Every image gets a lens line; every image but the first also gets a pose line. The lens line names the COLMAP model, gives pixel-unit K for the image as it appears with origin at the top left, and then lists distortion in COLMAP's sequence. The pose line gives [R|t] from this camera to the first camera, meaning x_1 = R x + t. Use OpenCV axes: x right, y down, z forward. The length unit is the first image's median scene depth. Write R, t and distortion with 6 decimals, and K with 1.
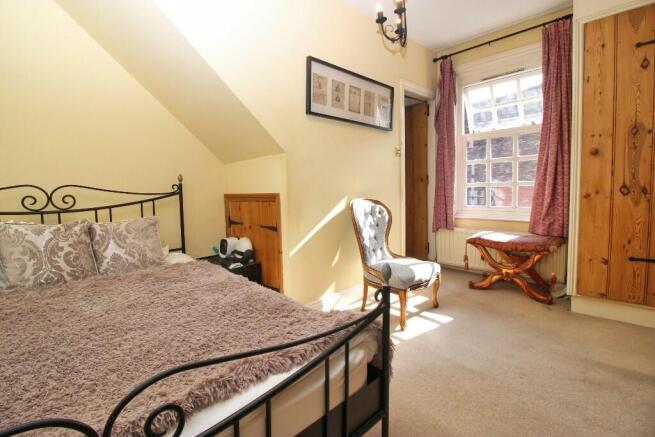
lens RADIAL K [[301.6, 0, 326.0], [0, 301.6, 213.7], [0, 0, 1]] dist [-0.015201, -0.000721]
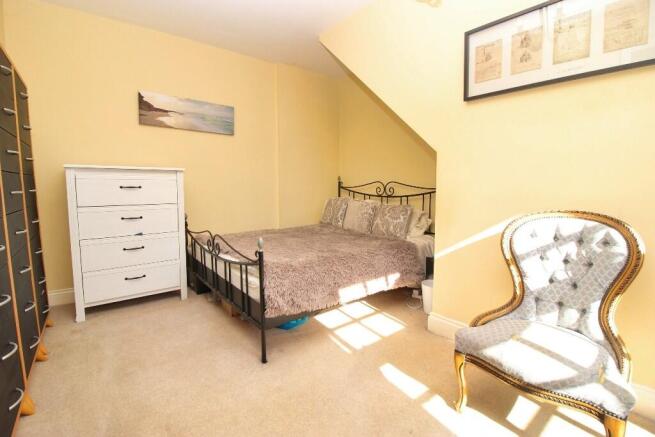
lens RADIAL K [[301.6, 0, 326.0], [0, 301.6, 213.7], [0, 0, 1]] dist [-0.015201, -0.000721]
pose [[-0.069873, 0.119513, -0.990371, 0.833752], [-0.080035, 0.988925, 0.124985, -0.091922], [0.994340, 0.087998, -0.059534, 0.682267]]
